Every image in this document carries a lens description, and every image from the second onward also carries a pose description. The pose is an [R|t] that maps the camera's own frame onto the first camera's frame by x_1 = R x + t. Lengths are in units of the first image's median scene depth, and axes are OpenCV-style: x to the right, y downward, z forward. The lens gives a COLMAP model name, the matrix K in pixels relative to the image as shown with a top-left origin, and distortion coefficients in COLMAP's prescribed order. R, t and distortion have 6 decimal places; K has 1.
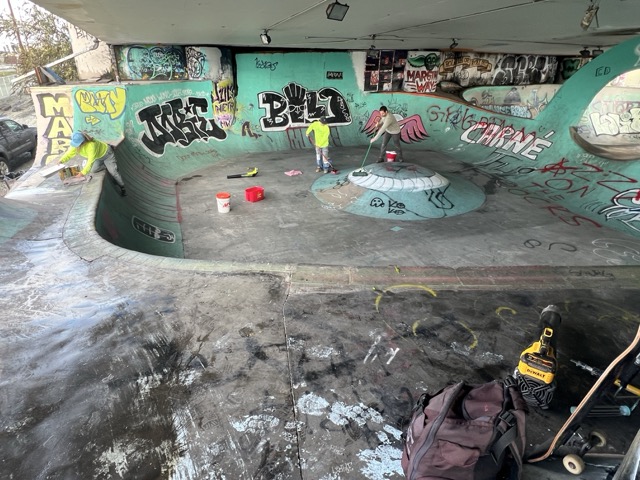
lens RADIAL K [[384.8, 0, 316.8], [0, 384.8, 240.9], [0, 0, 1]] dist [-0.002221, 0.001355]
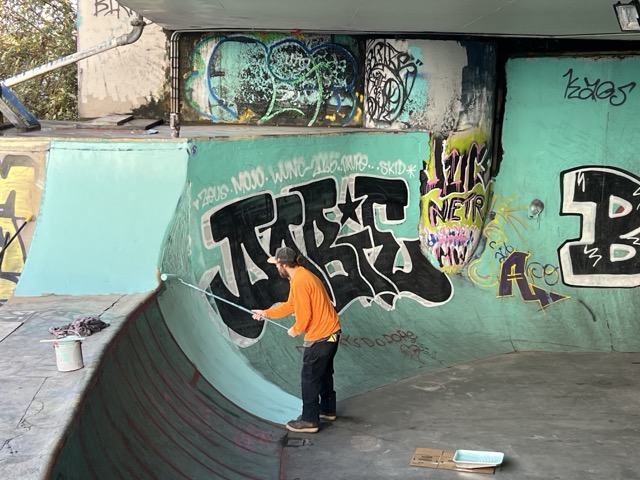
lens RADIAL K [[1142.7, 0, 319.8], [0, 1142.7, 240.1], [0, 0, 1]] dist [0.158137, 0.000000]
pose [[0.948224, 0.059822, -0.311917, -0.046619], [-0.147632, 0.952571, -0.266107, -0.047298], [0.281204, 0.298378, 0.912083, 0.092029]]
